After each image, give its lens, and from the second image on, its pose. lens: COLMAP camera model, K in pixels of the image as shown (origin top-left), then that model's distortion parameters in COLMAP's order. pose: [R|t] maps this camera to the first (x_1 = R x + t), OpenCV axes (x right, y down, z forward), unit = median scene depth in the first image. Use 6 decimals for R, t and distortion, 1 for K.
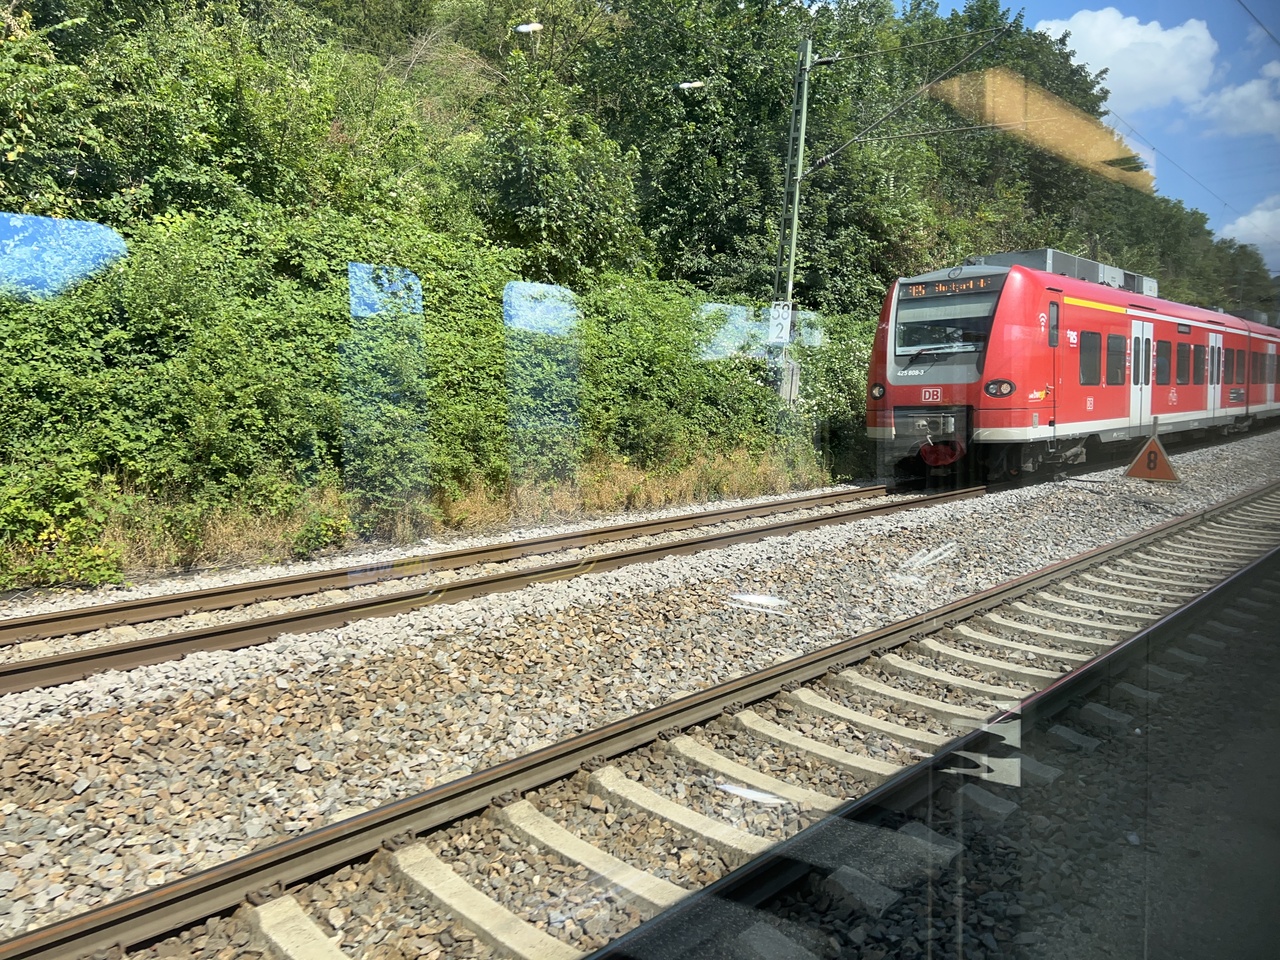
lens RADIAL K [[961.7, 0, 643.9], [0, 961.7, 466.3], [0, 0, 1]] dist [0.064530, -0.084696]
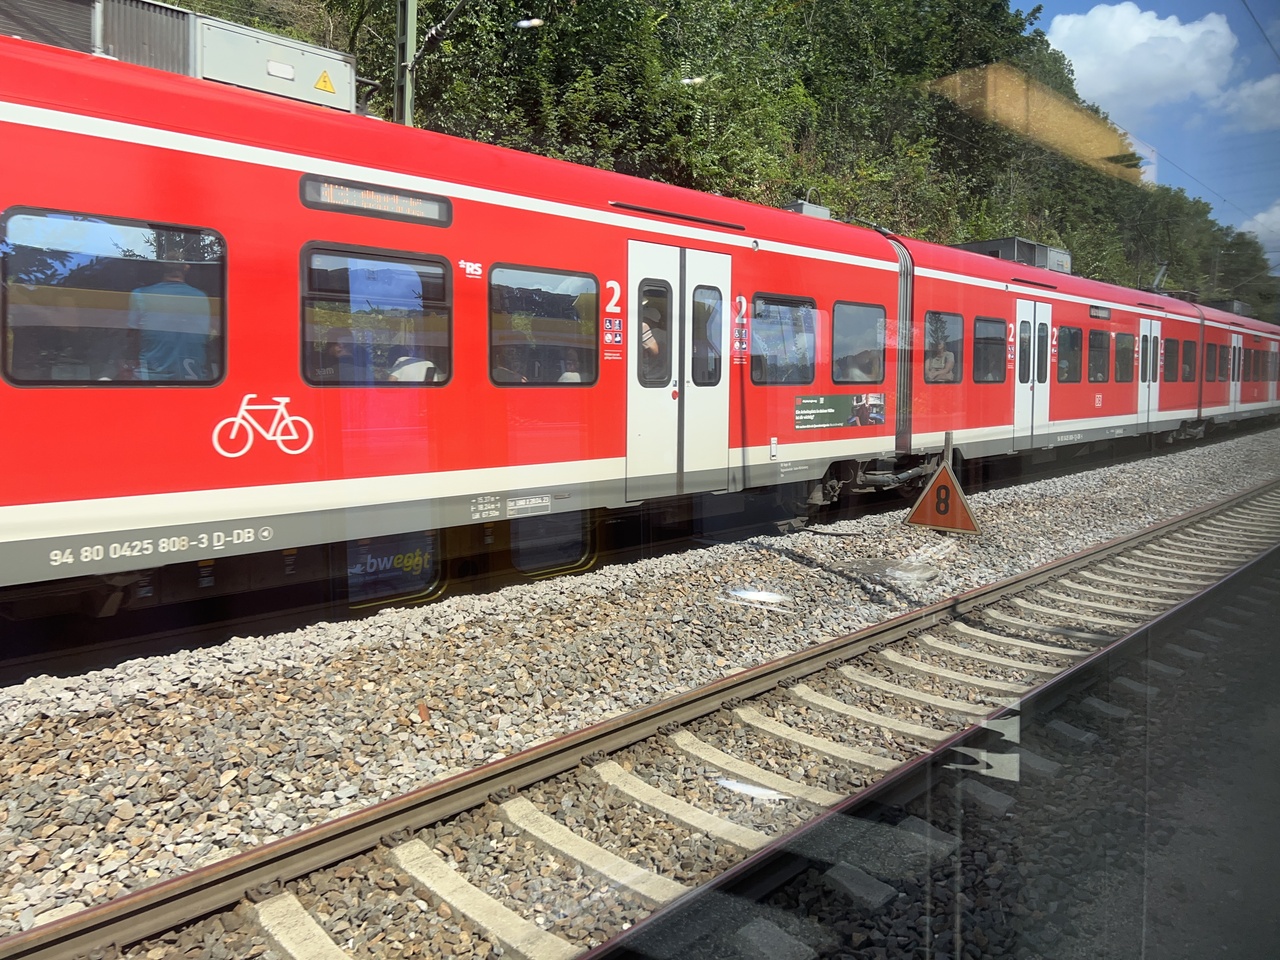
lens RADIAL K [[949.8, 0, 638.3], [0, 949.8, 480.2], [0, 0, 1]] dist [0.061208, -0.077424]
pose [[0.999790, 0.003576, -0.020187, 0.438696], [-0.003192, 0.999814, 0.019033, -0.040520], [0.020251, -0.018965, 0.999615, 0.469775]]
